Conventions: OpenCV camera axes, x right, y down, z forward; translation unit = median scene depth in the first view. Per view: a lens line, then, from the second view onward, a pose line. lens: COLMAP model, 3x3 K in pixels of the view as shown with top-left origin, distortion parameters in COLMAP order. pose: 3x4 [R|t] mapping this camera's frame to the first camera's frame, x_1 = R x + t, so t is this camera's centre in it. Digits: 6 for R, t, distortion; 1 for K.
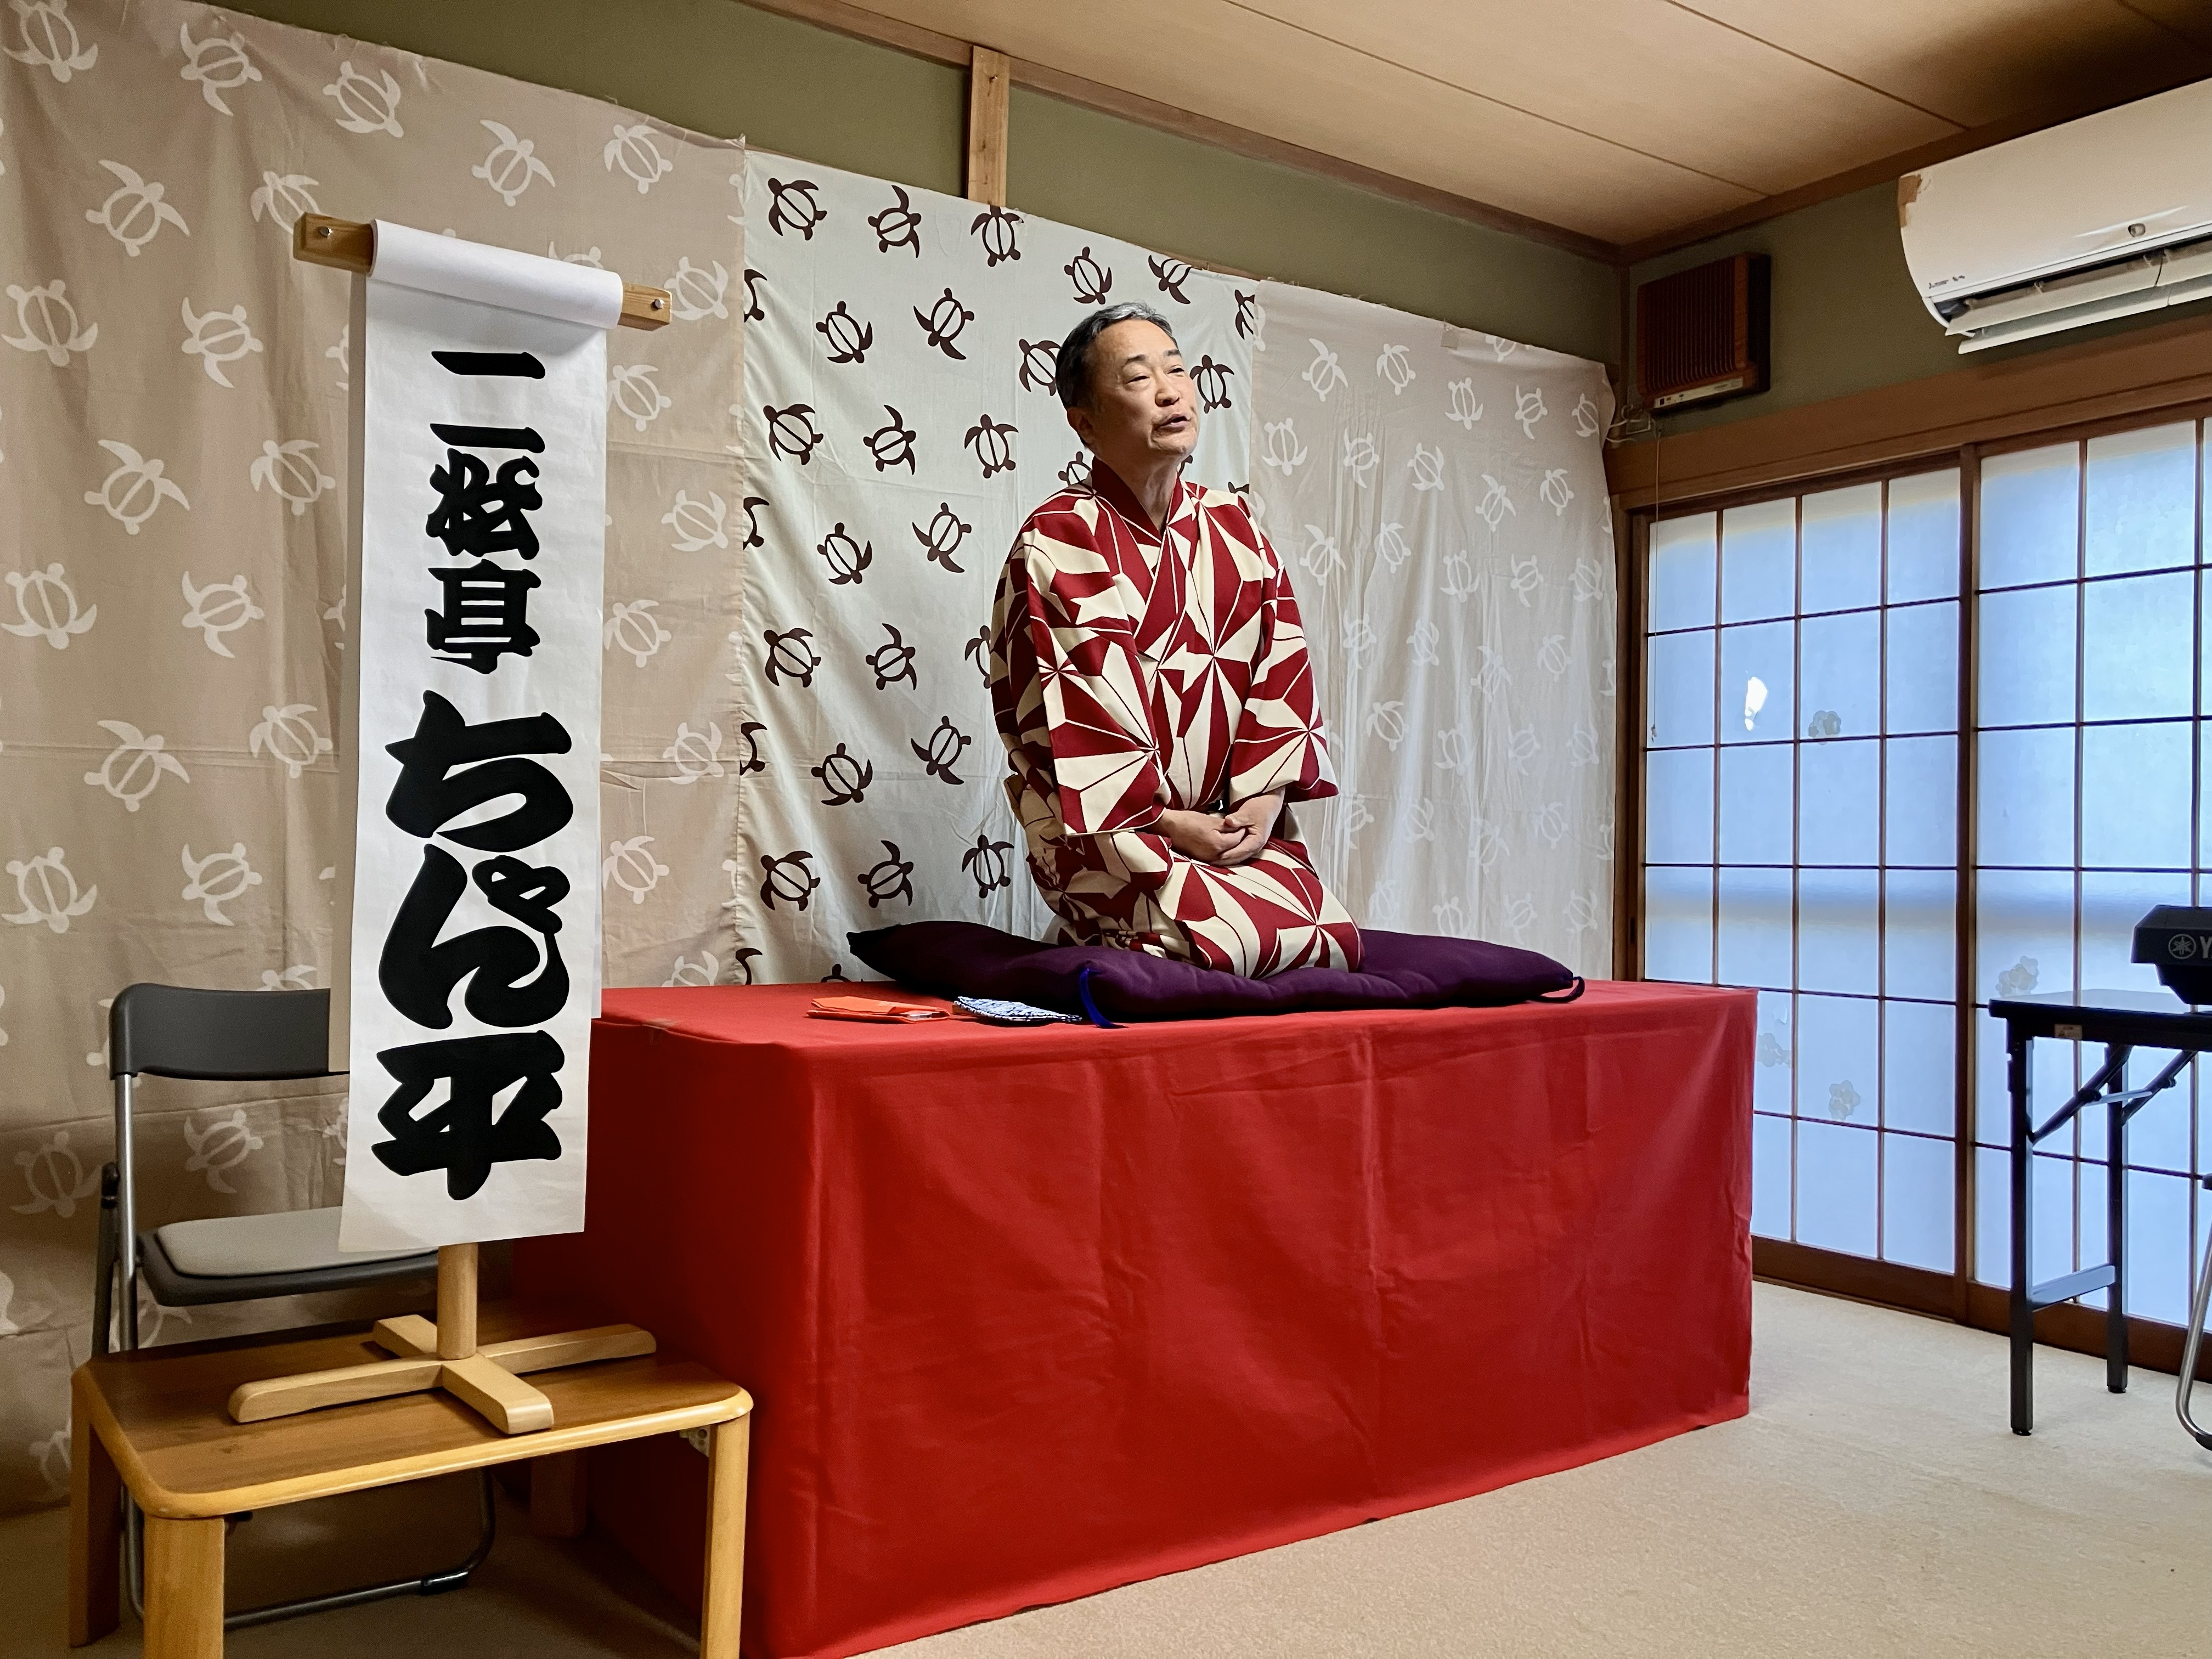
lens RADIAL K [[1821.2, 0, 1106.0], [0, 1821.2, 829.5], [0, 0, 1]] dist [0.152786, -0.385576]
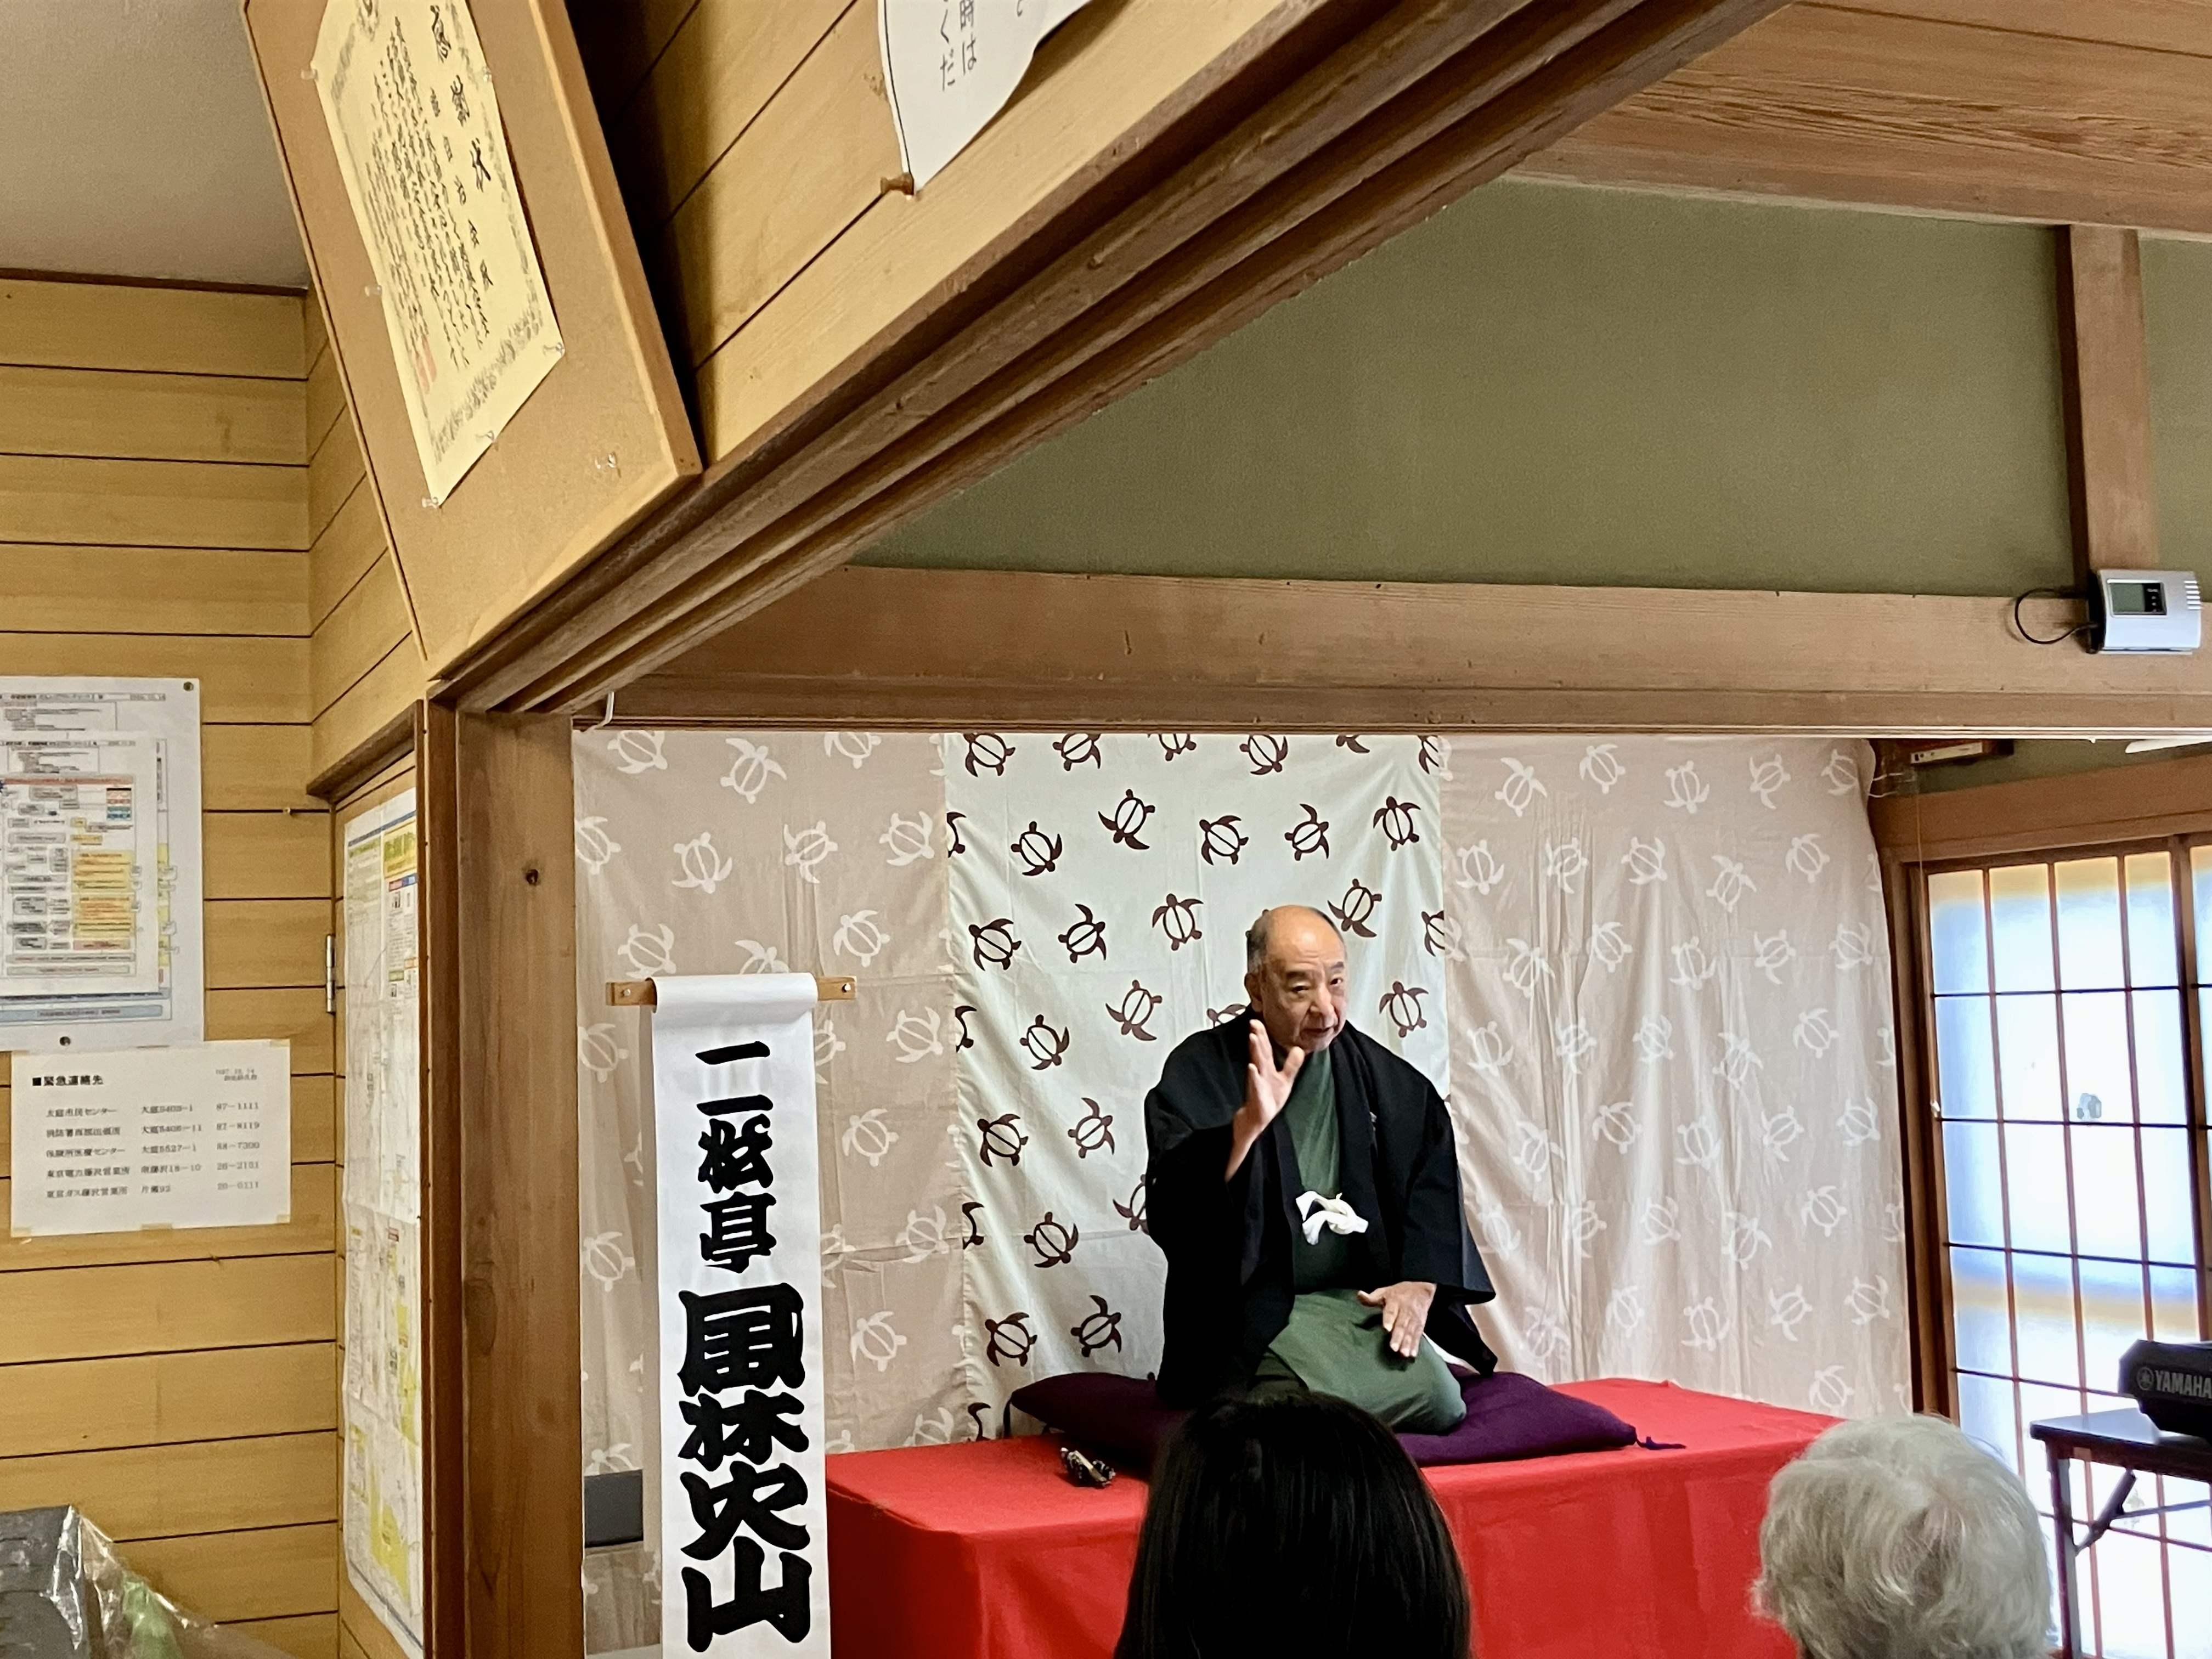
lens RADIAL K [[2894.4, 0, 1106.0], [0, 2894.4, 829.5], [0, 0, 1]] dist [0.289212, -1.197142]
pose [[0.973316, -0.066538, -0.219610, 0.295588], [0.058000, 0.997297, -0.045110, -0.197575], [0.222018, 0.031169, 0.974544, -0.743043]]
